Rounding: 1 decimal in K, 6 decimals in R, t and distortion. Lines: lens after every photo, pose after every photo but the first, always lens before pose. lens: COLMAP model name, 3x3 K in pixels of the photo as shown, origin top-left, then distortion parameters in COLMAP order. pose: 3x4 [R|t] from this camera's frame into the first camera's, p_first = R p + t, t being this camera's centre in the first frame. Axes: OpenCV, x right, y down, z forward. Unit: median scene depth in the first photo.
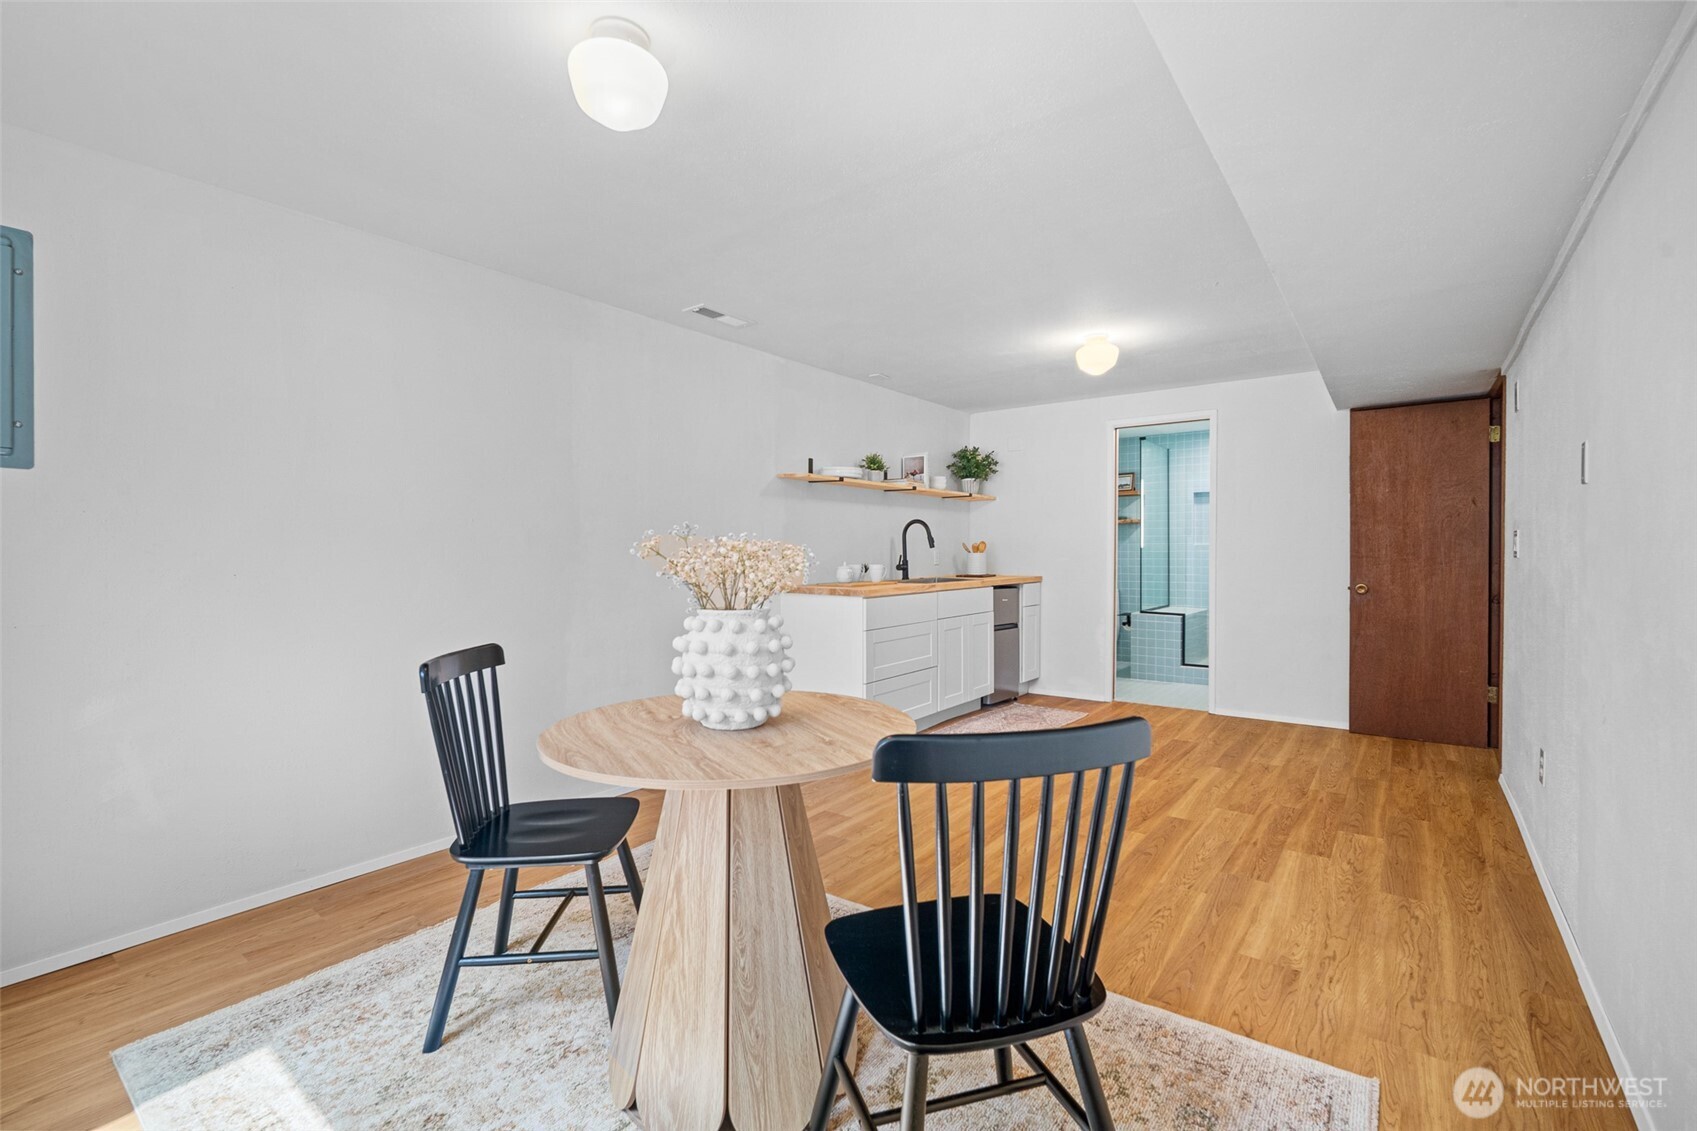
lens RADIAL K [[746.1, 0, 851.1], [0, 746.1, 558.4], [0, 0, 1]] dist [-0.007294, 0.001696]
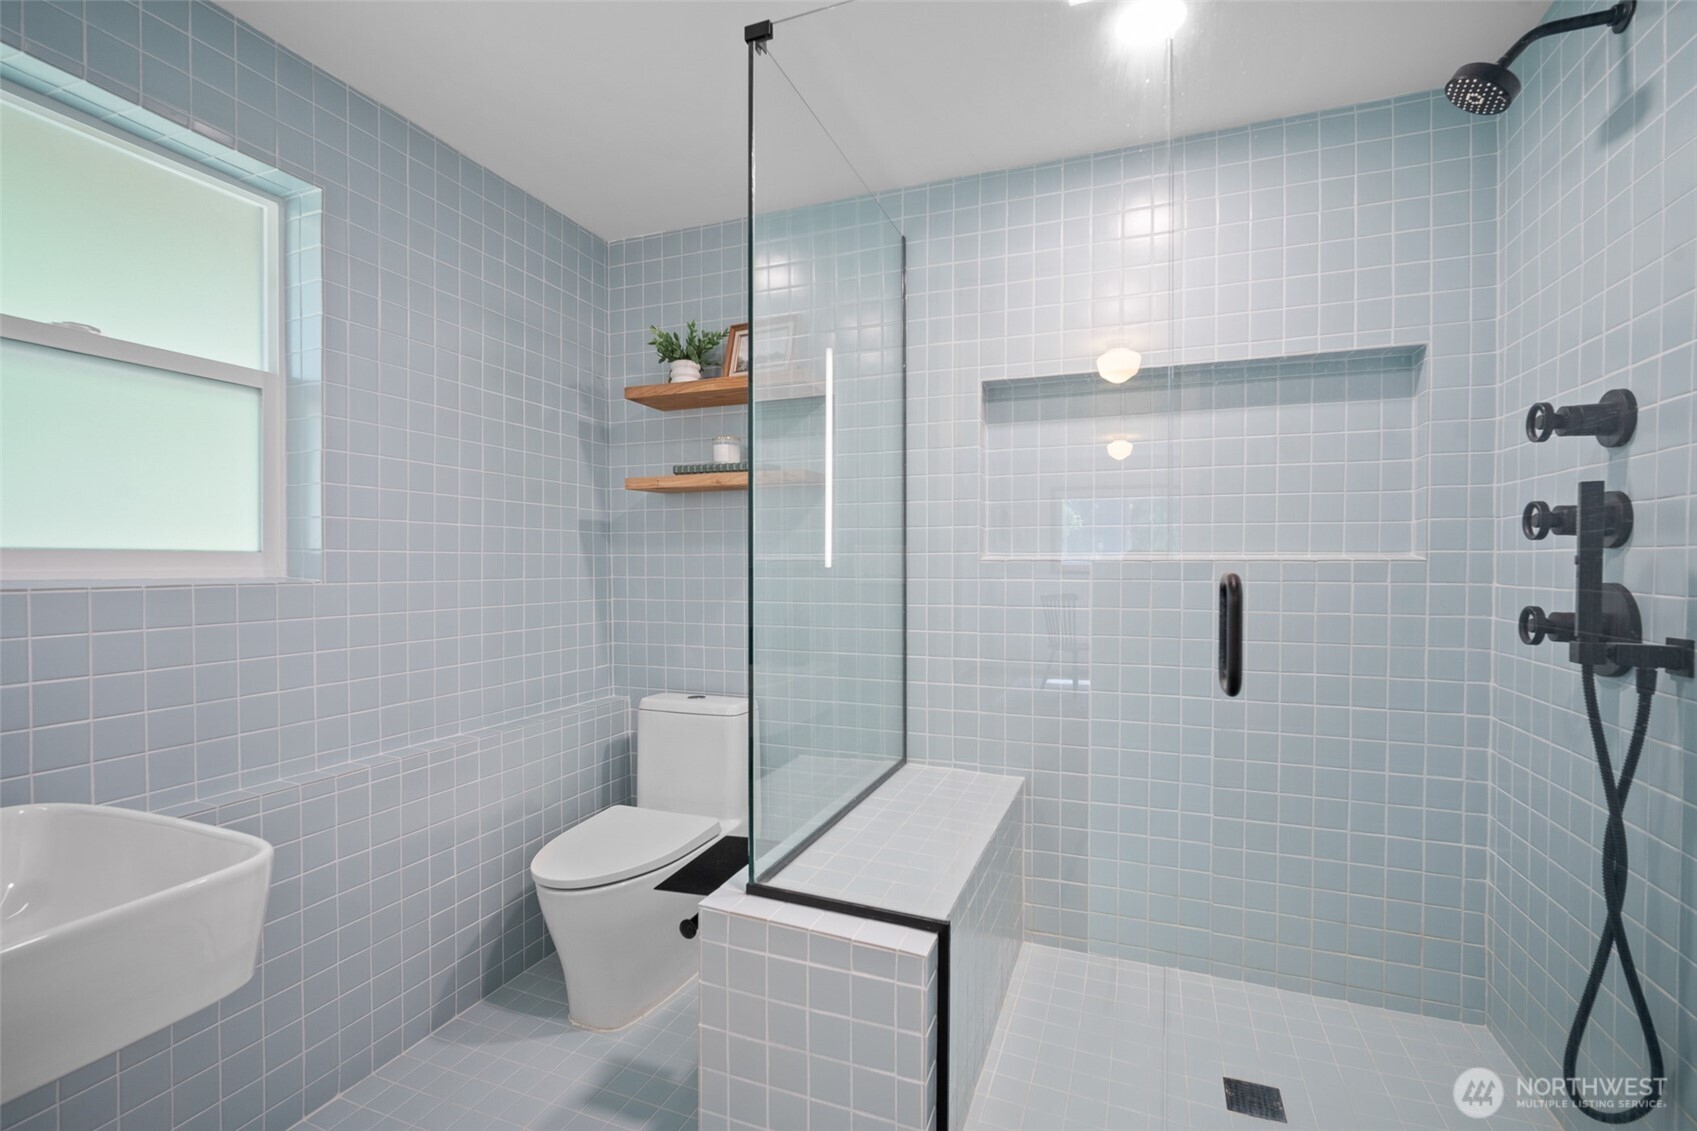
lens RADIAL K [[746.1, 0, 843.6], [0, 746.1, 568.3], [0, 0, 1]] dist [-0.007294, 0.001696]
pose [[0.966027, 0.000877, 0.258438, 0.403906], [-0.000771, 1.000000, -0.000510, -0.017916], [-0.258438, 0.000293, 0.966028, 0.892732]]
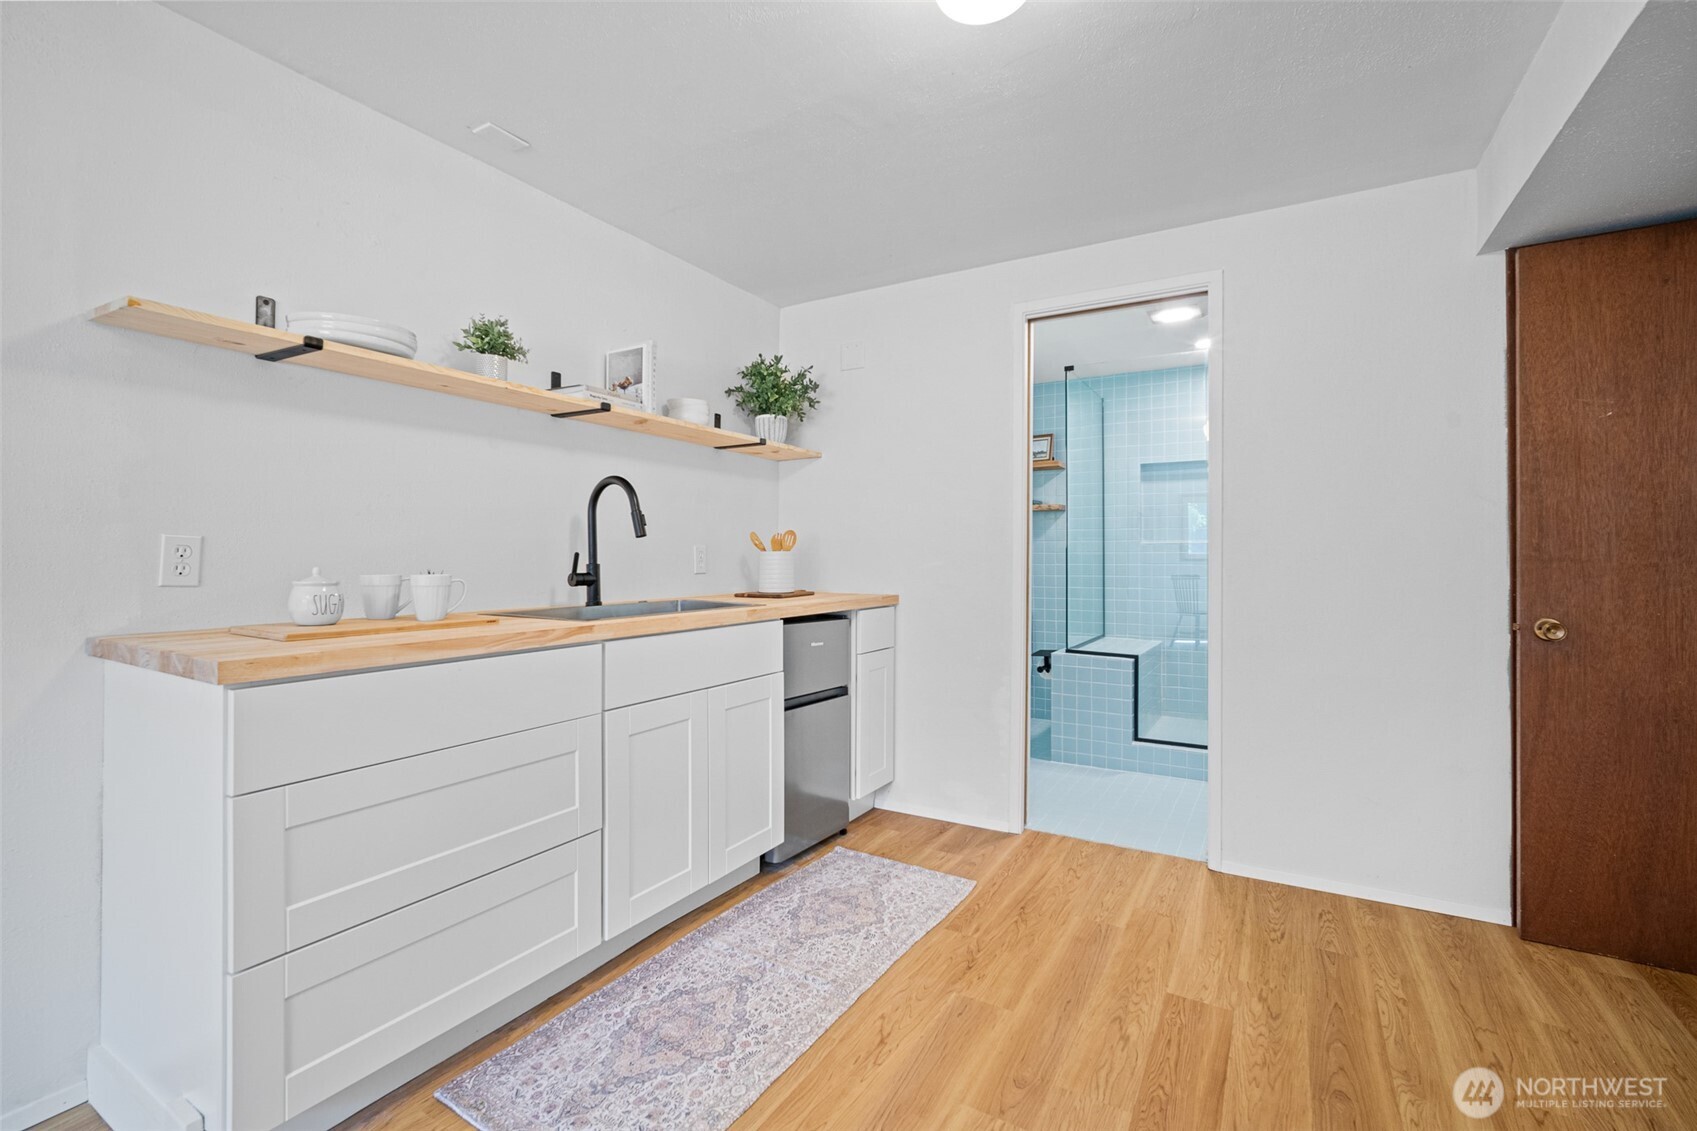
lens RADIAL K [[746.1, 0, 853.2], [0, 746.1, 558.7], [0, 0, 1]] dist [-0.007294, 0.001696]
pose [[0.993171, 0.003647, 0.116613, 0.159131], [-0.002496, 0.999947, -0.010012, 0.002808], [-0.116643, 0.009653, 0.993127, 0.460379]]
